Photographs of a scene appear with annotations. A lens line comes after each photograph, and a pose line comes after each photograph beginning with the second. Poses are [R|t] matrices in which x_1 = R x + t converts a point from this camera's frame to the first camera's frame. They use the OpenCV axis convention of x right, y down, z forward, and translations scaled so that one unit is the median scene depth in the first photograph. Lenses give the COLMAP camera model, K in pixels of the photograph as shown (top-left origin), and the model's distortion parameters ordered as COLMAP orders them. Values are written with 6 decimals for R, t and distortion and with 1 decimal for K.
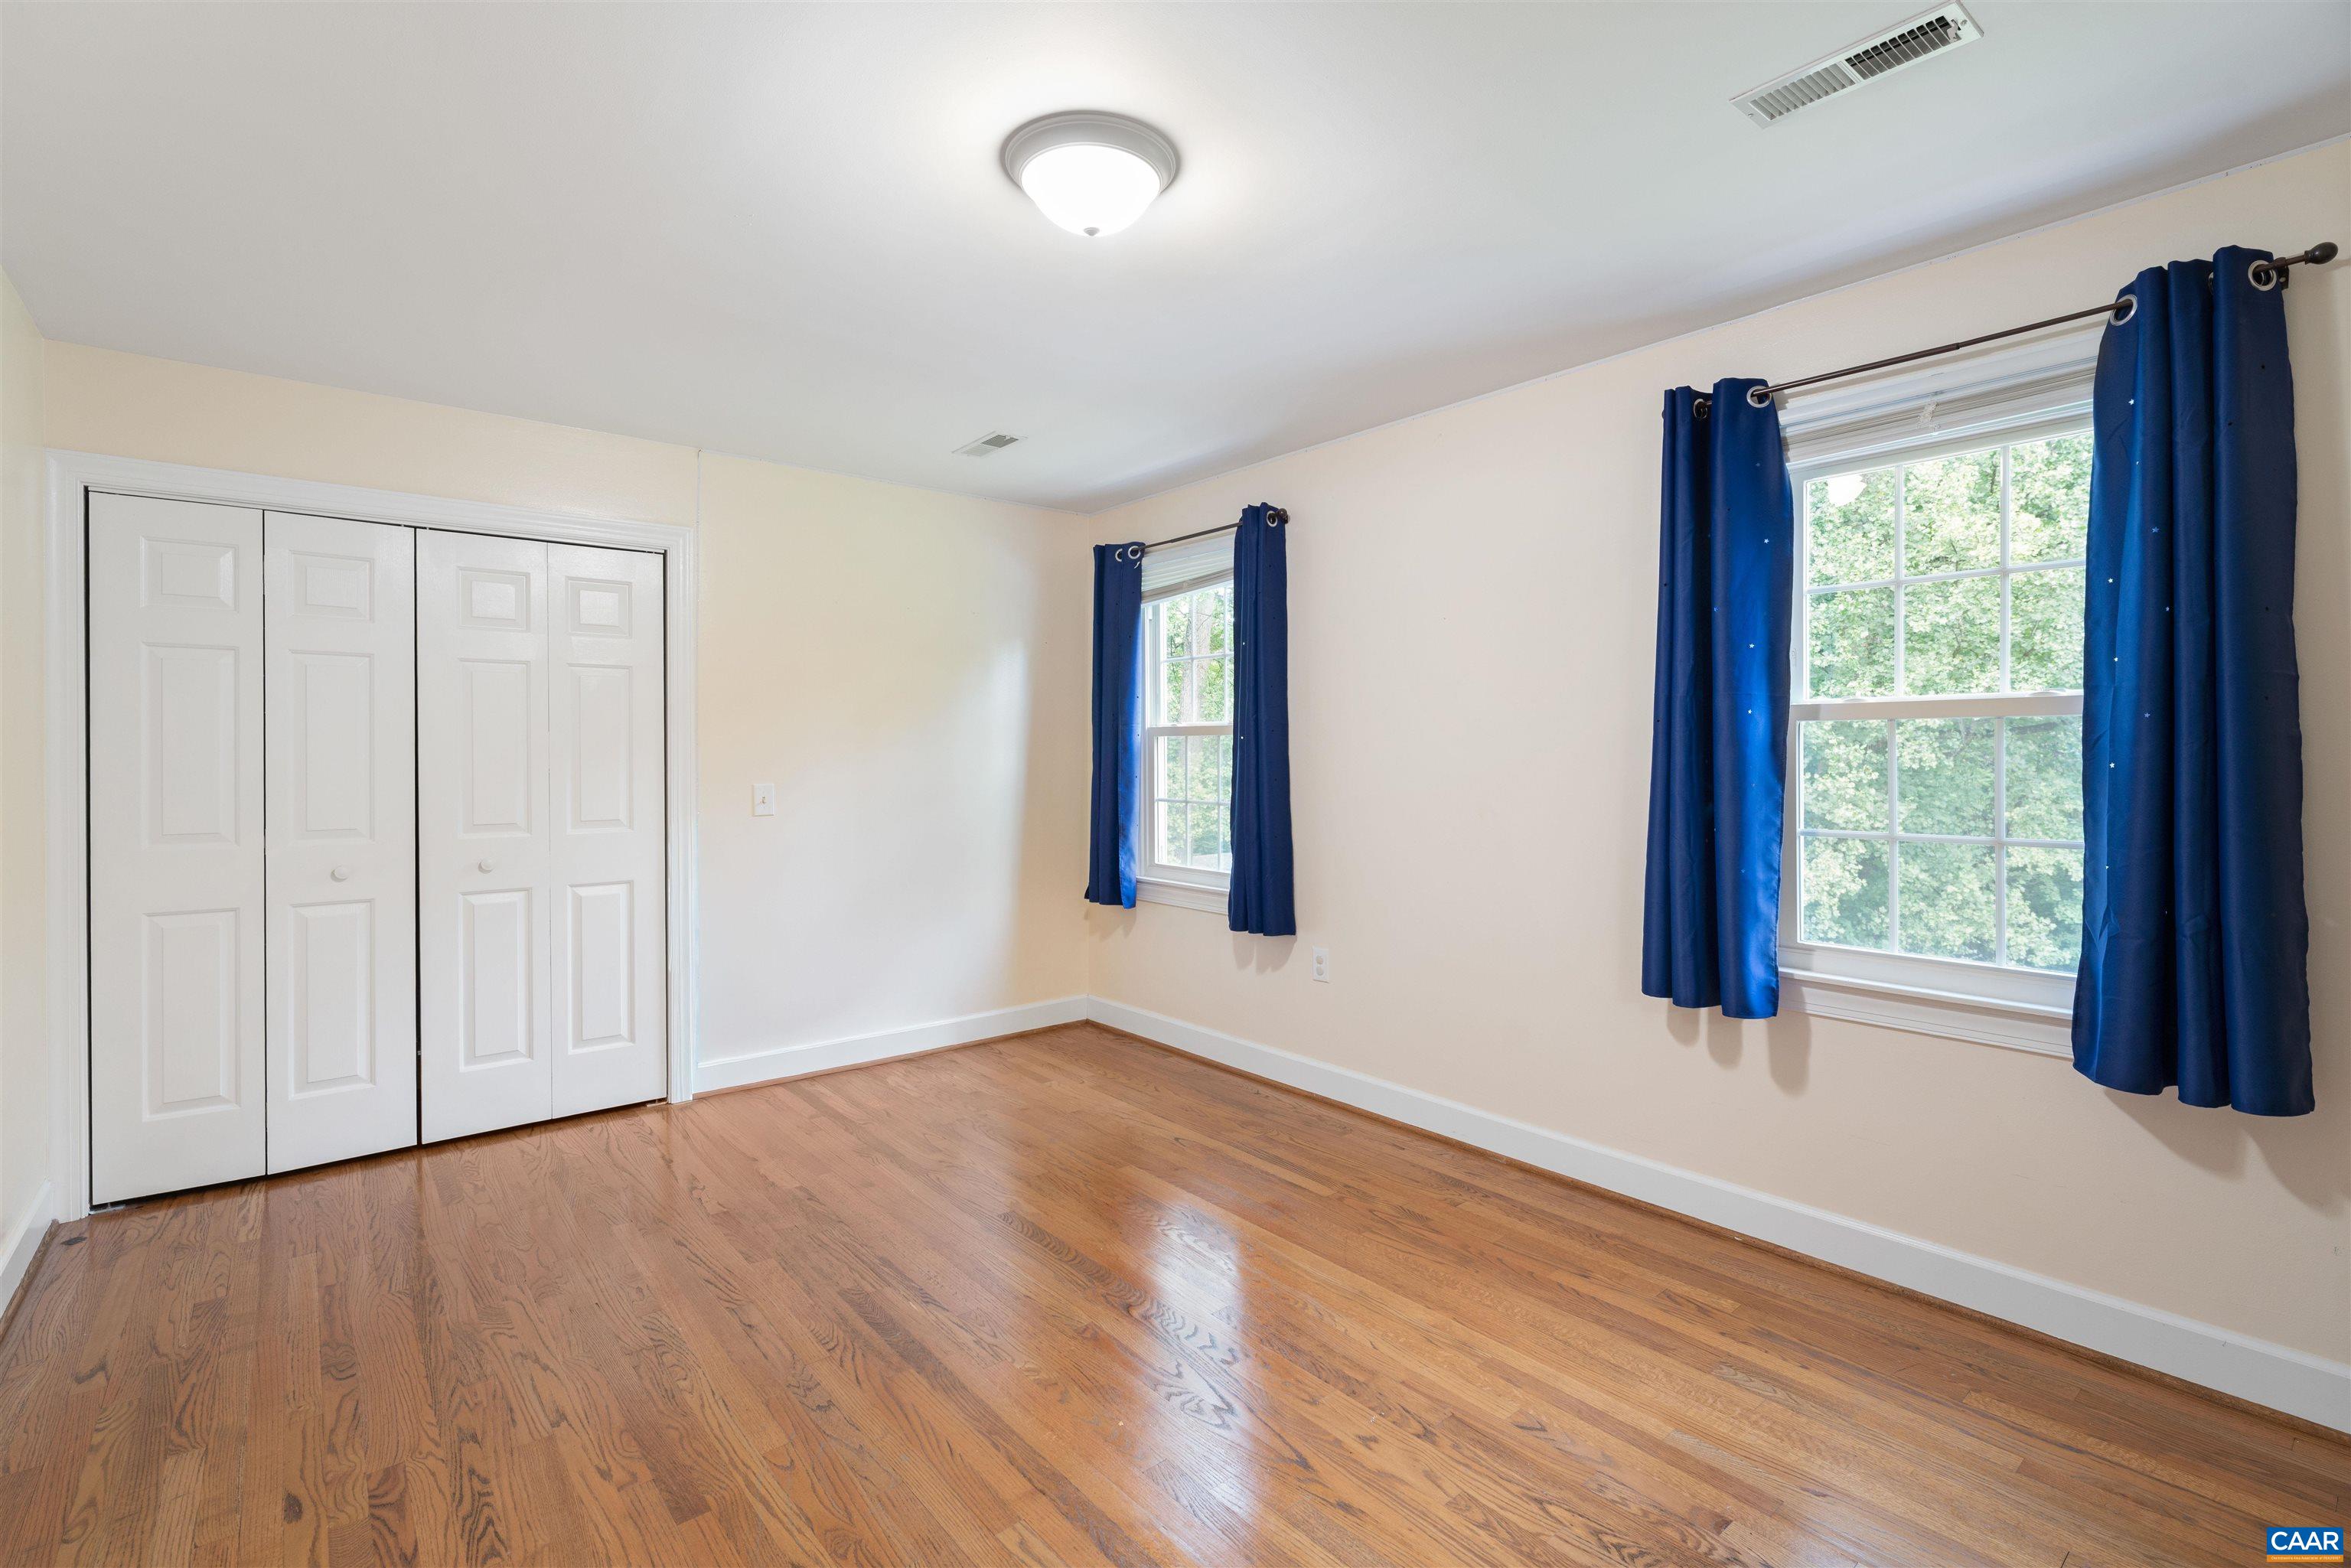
lens RADIAL K [[1071.6, 0, 1164.5], [0, 1071.6, 763.4], [0, 0, 1]] dist [-0.000492, -0.000249]
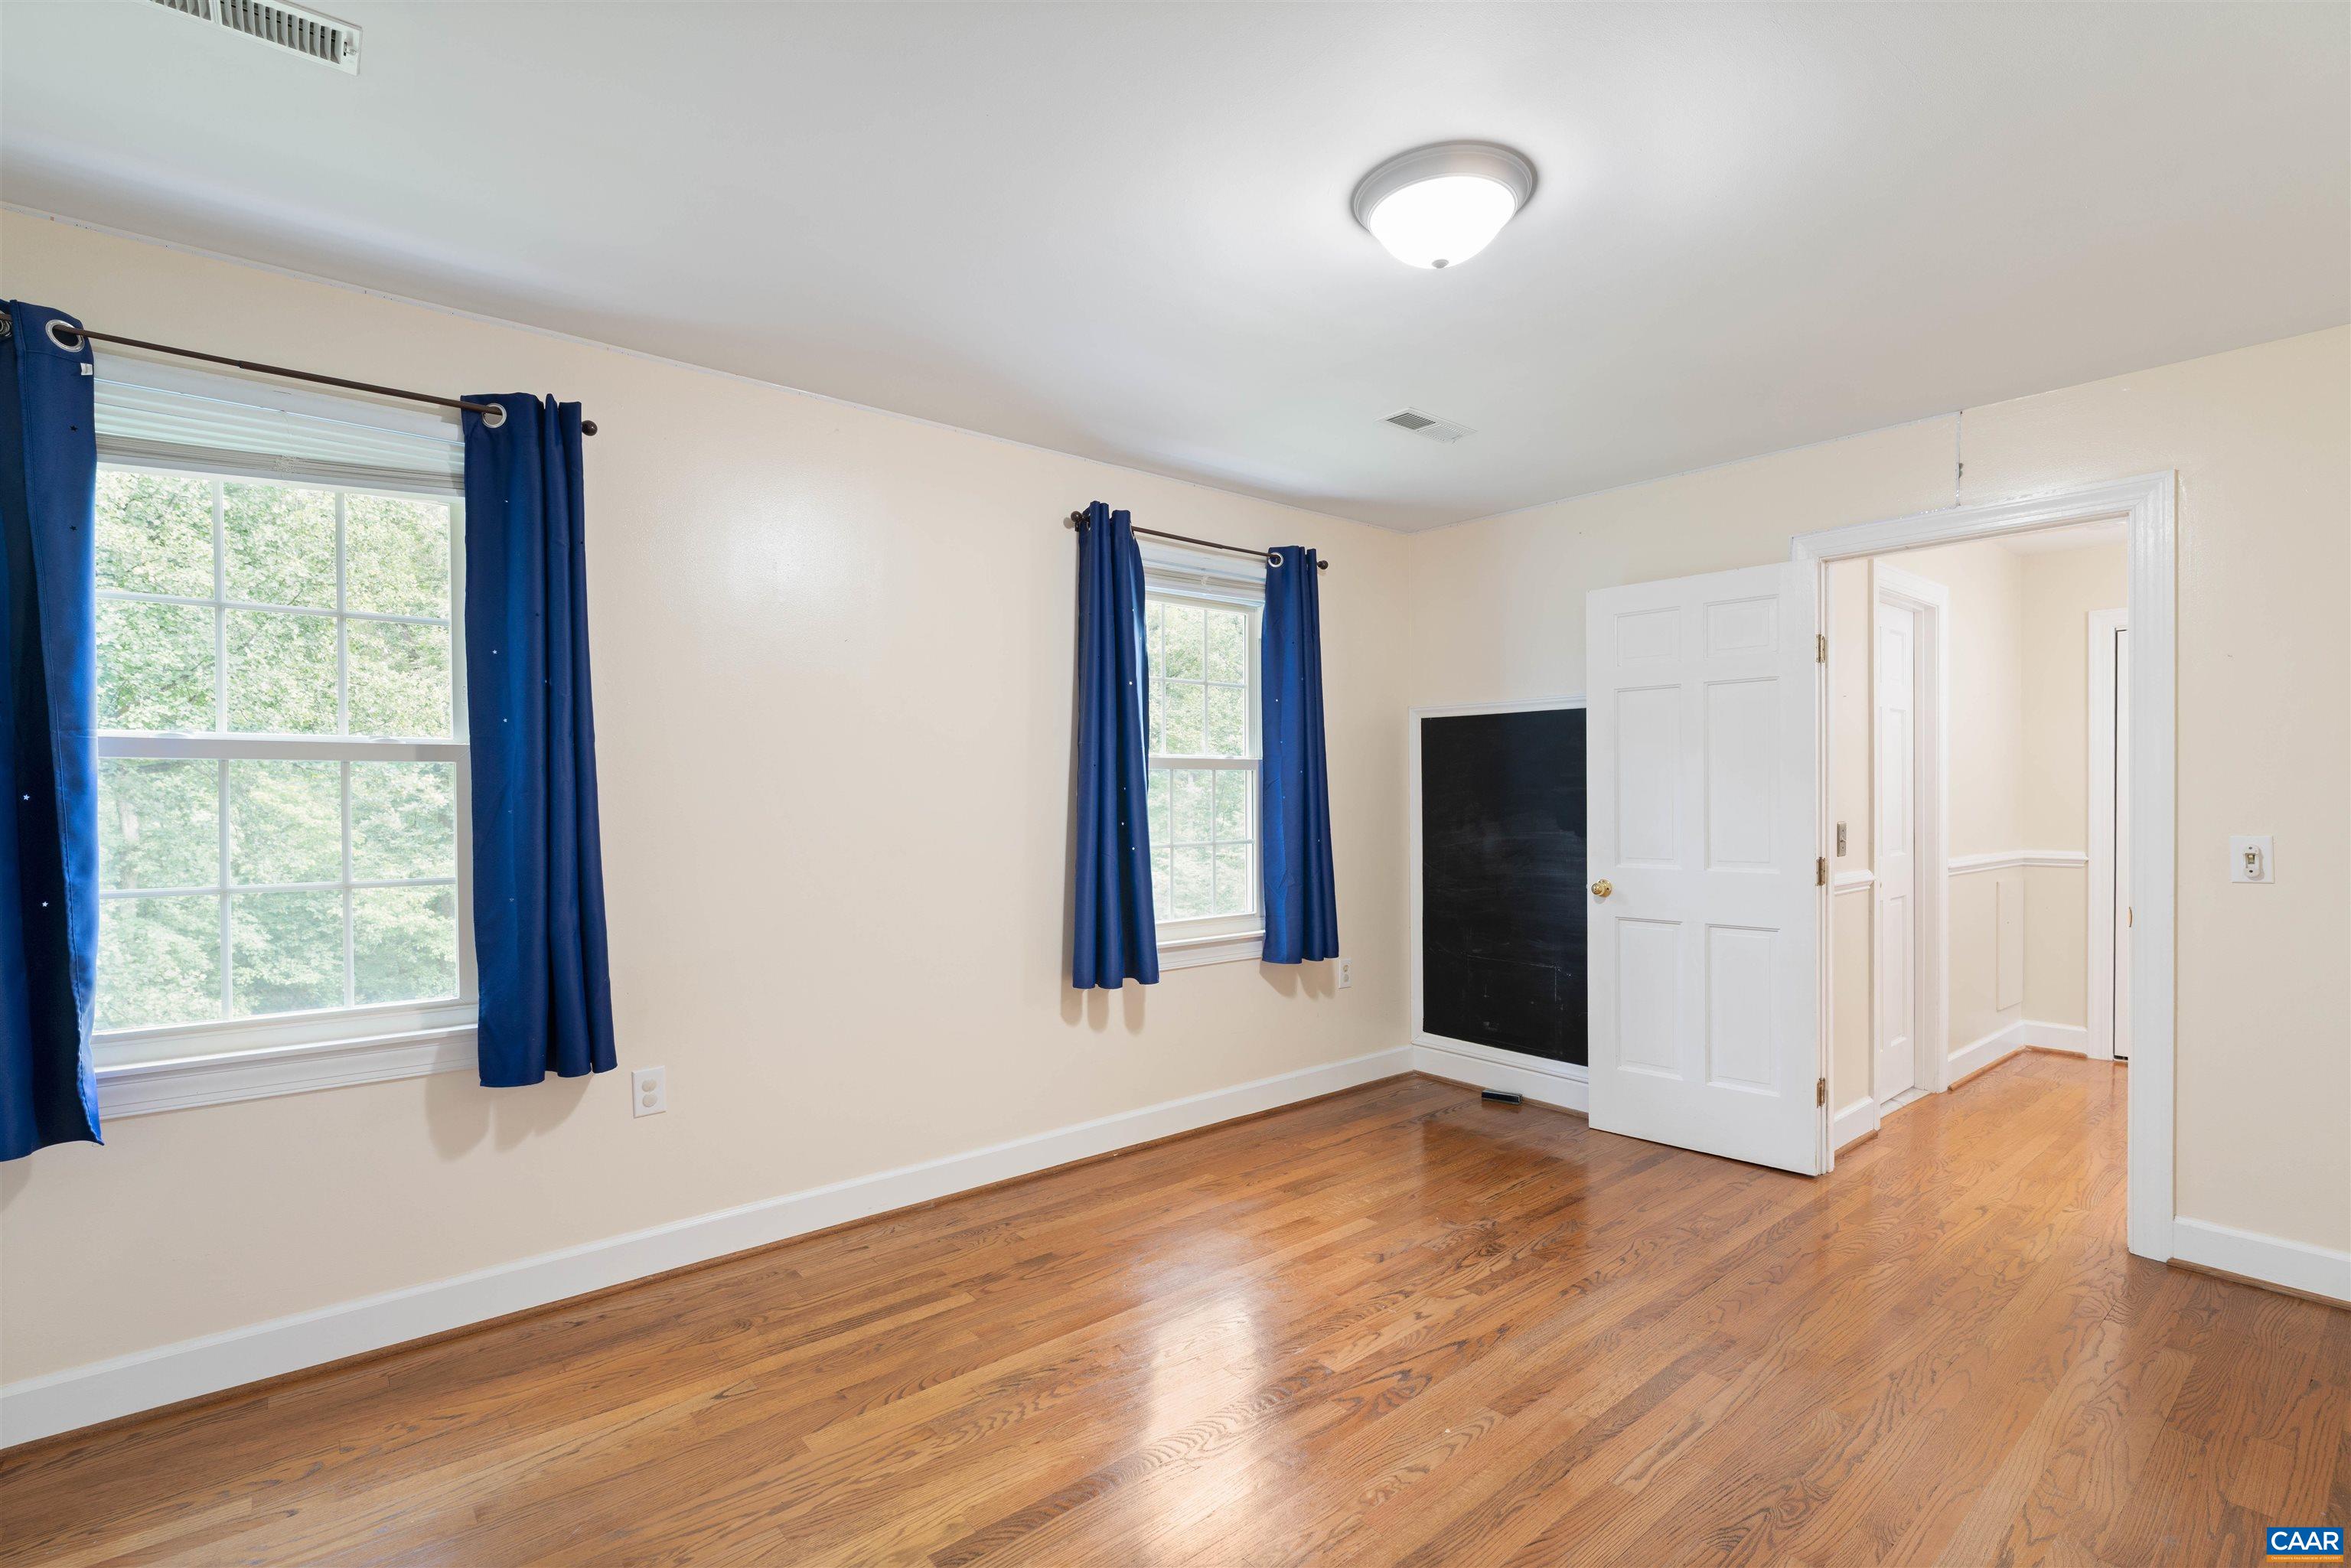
lens RADIAL K [[1049.1, 0, 1172.9], [0, 1049.1, 805.6], [0, 0, 1]] dist [-0.011997, -0.000176]
pose [[-0.001706, -0.010681, 0.999942, -0.722970], [0.012740, 0.999862, 0.010702, -0.004510], [-0.999917, 0.012757, -0.001570, 0.870609]]
